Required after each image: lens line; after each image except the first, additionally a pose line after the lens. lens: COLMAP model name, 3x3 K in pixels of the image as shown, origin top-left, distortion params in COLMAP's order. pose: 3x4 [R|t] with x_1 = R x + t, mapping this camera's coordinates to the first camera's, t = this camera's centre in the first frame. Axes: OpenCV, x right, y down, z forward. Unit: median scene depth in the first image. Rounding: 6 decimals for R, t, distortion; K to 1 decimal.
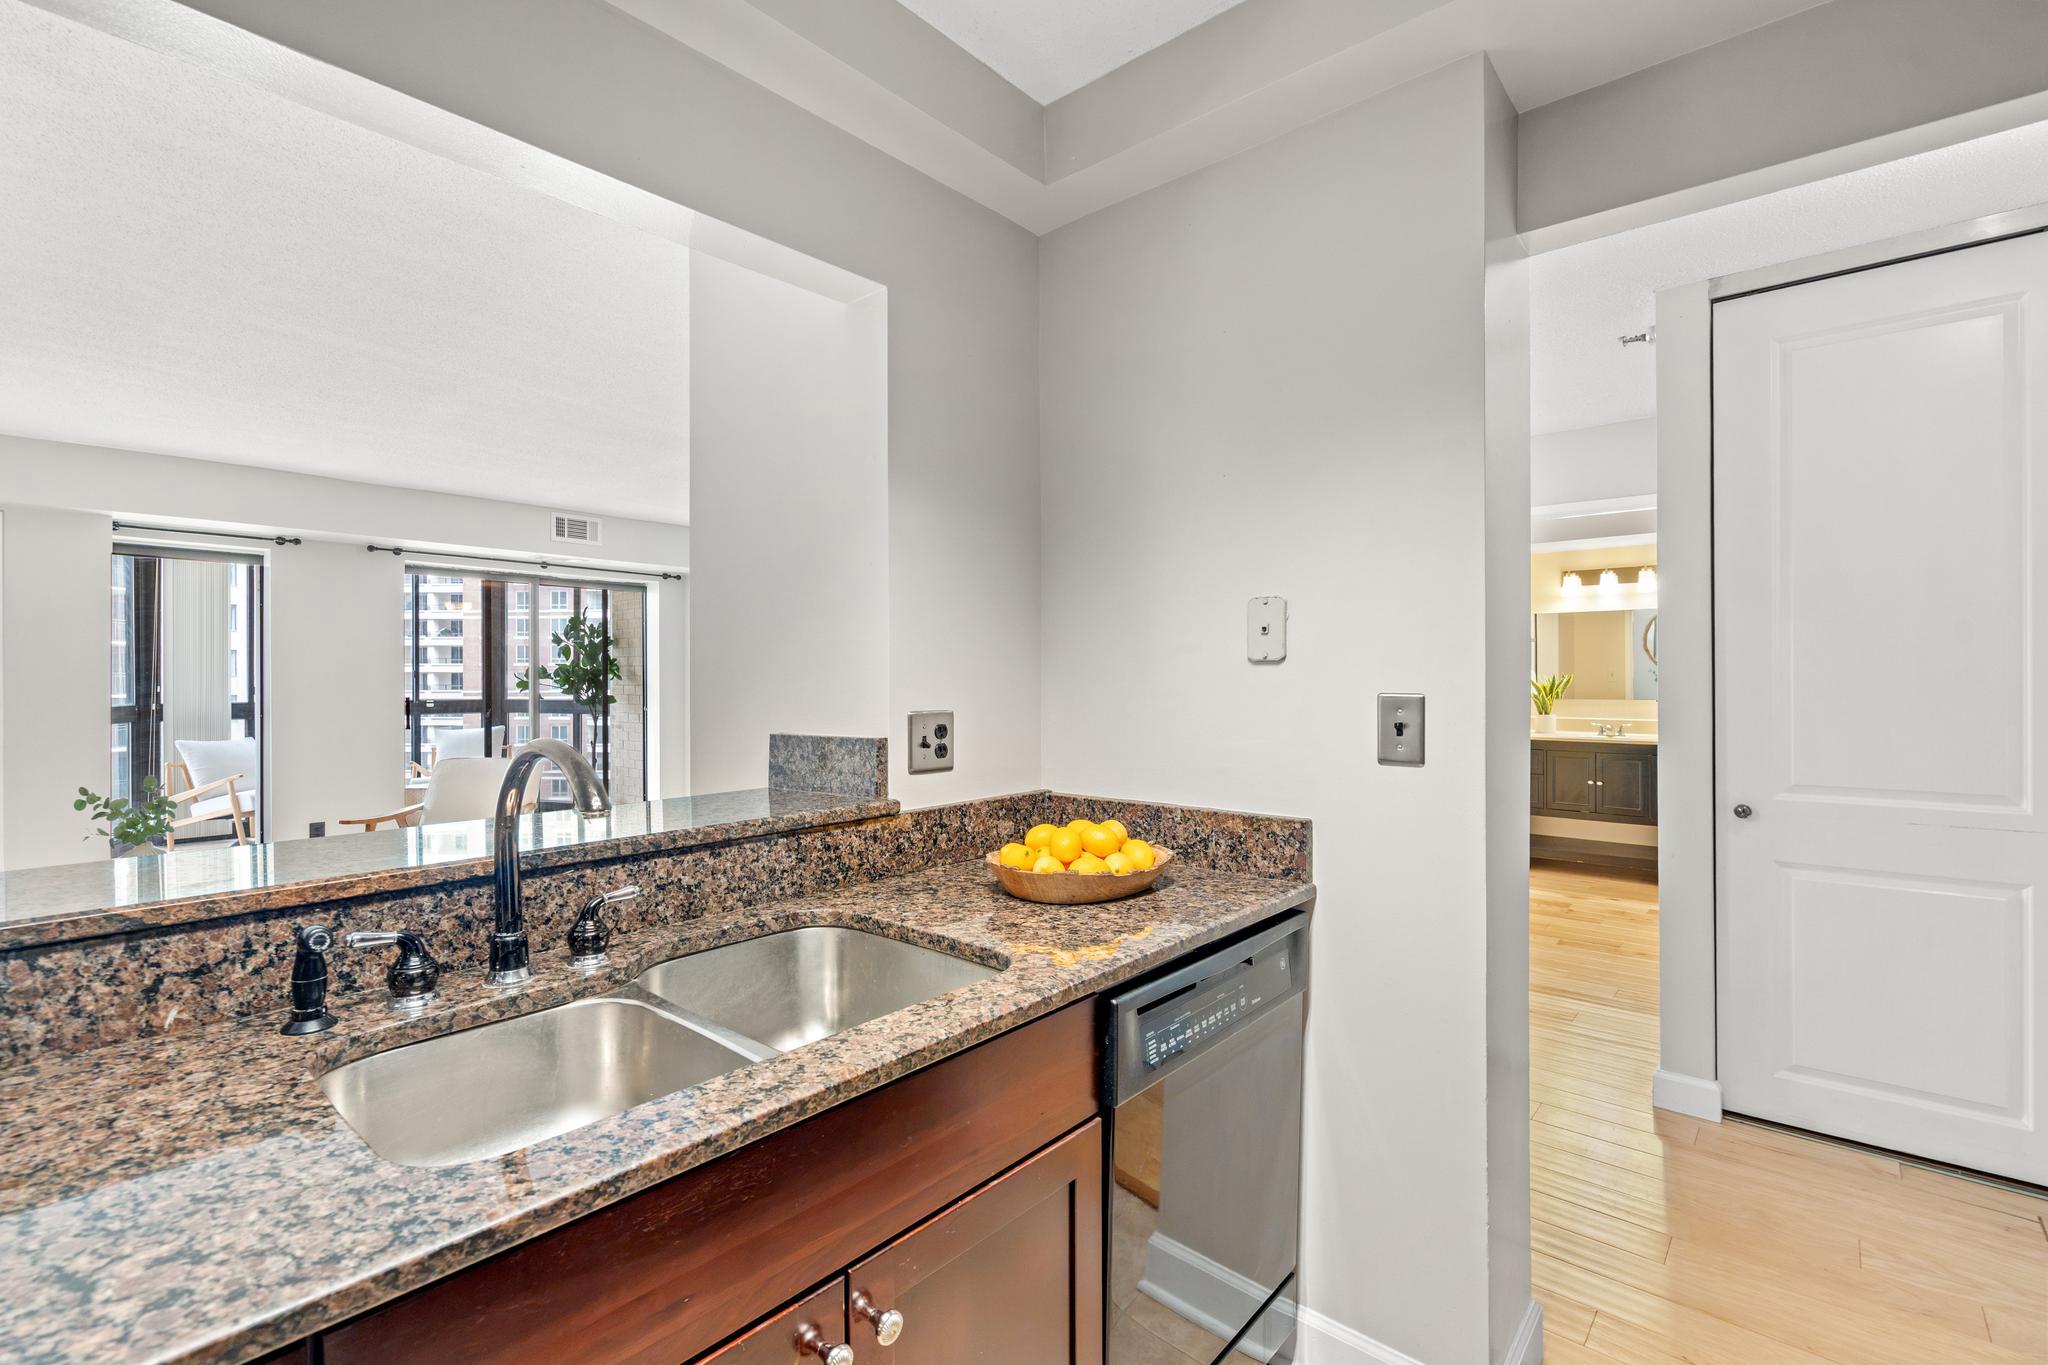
lens RADIAL K [[906.2, 0, 1024.0], [0, 906.2, 682.5], [0, 0, 1]] dist [-0.029583, 0.000297]
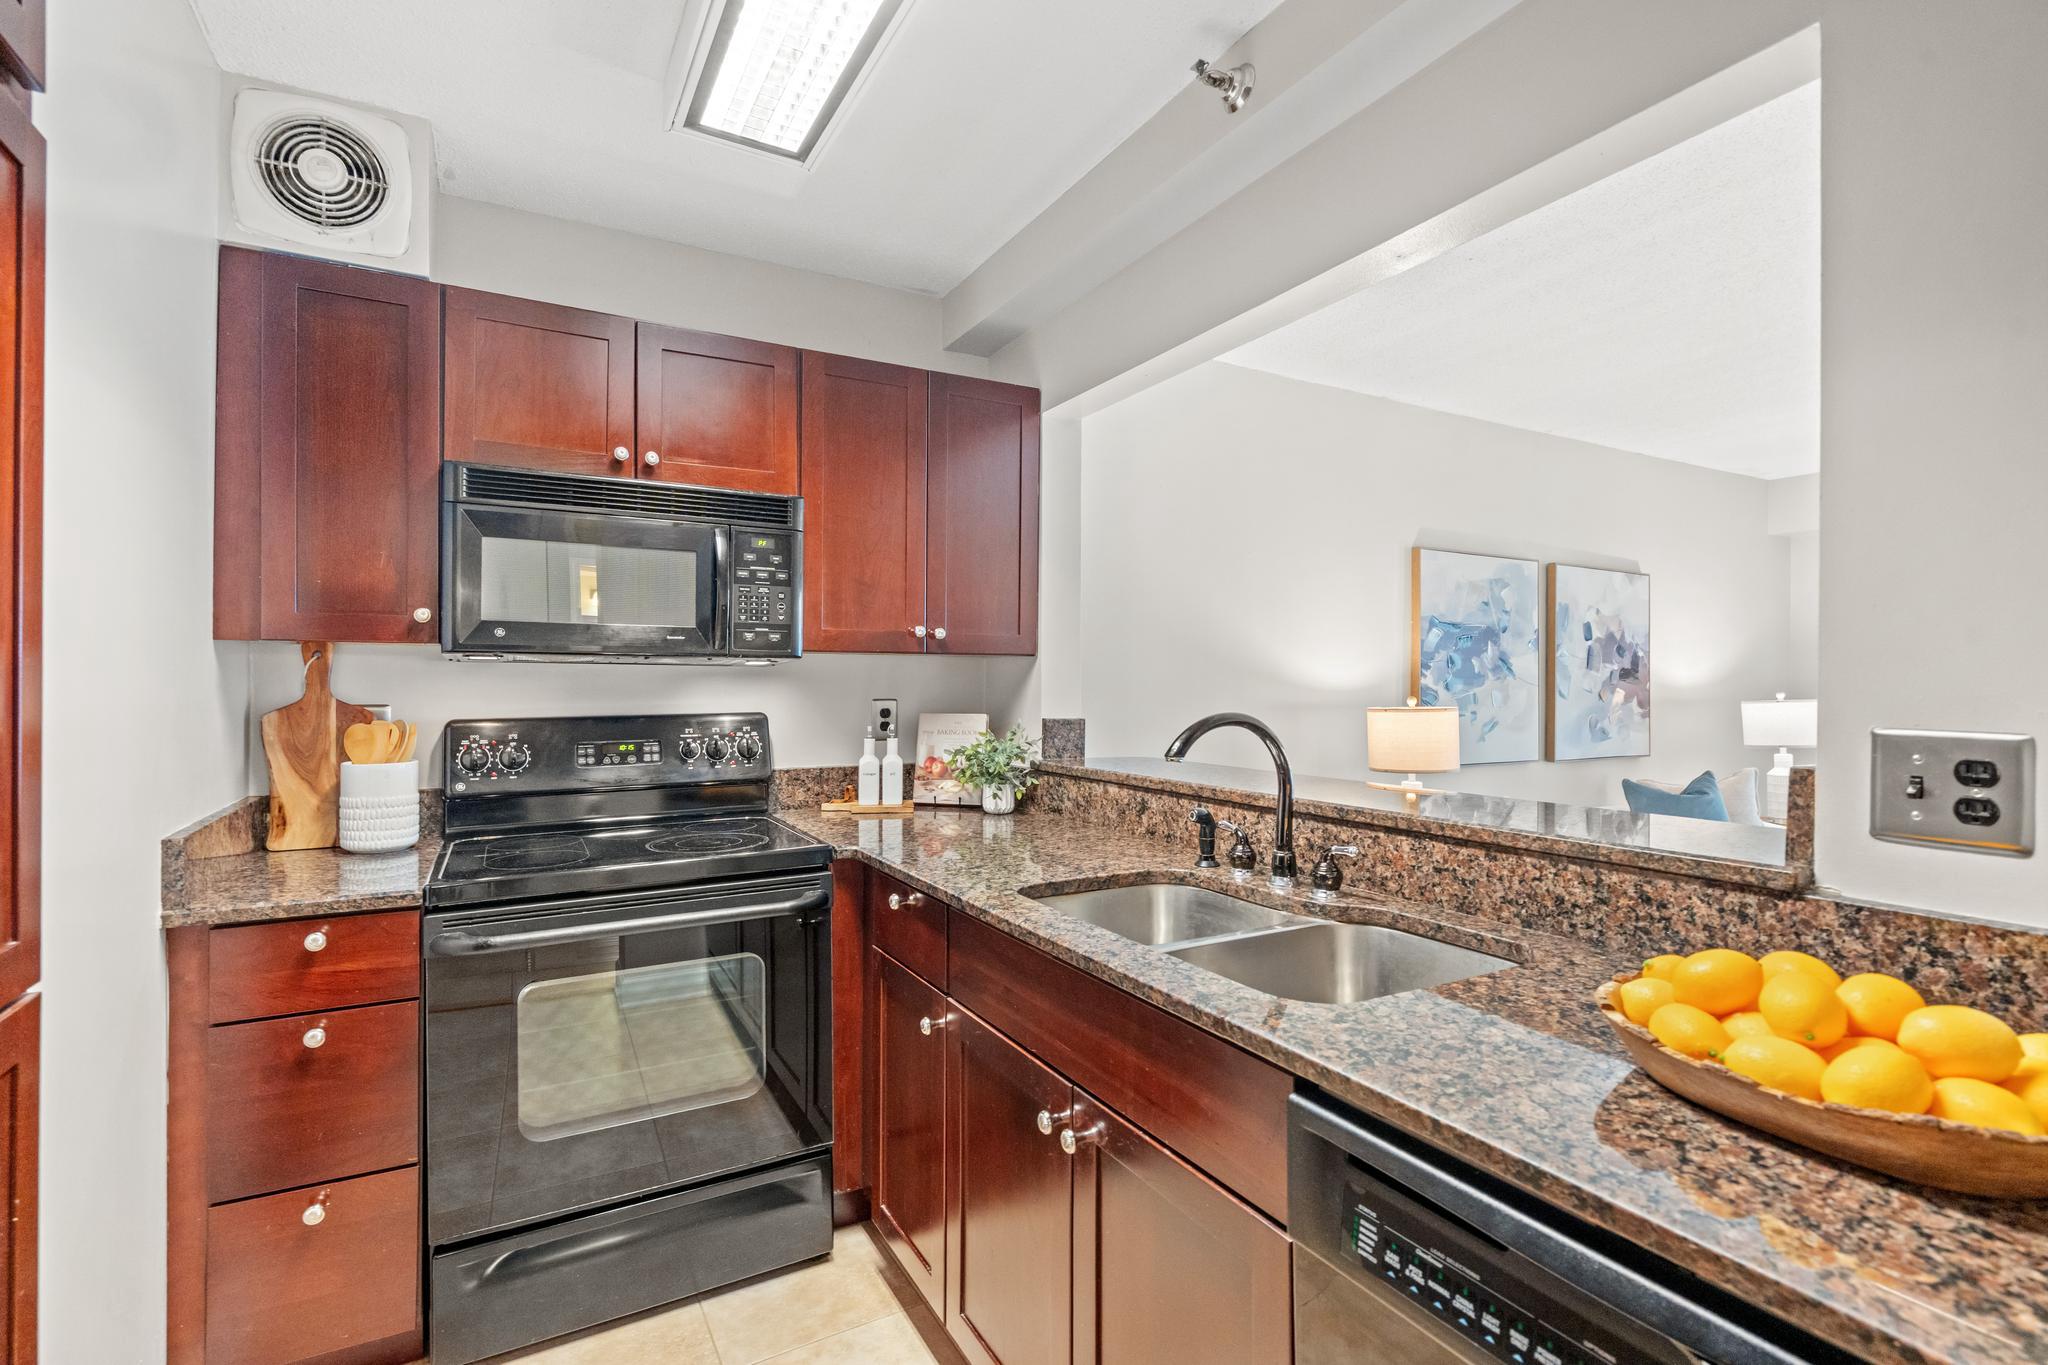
lens RADIAL K [[935.8, 0, 1015.4], [0, 935.8, 675.5], [0, 0, 1]] dist [-0.008435, 0.000251]
pose [[-0.335062, -0.000362, -0.942196, 0.783063], [-0.005504, 0.999984, 0.001573, 0.001087], [0.942180, 0.005713, -0.335058, 0.892026]]
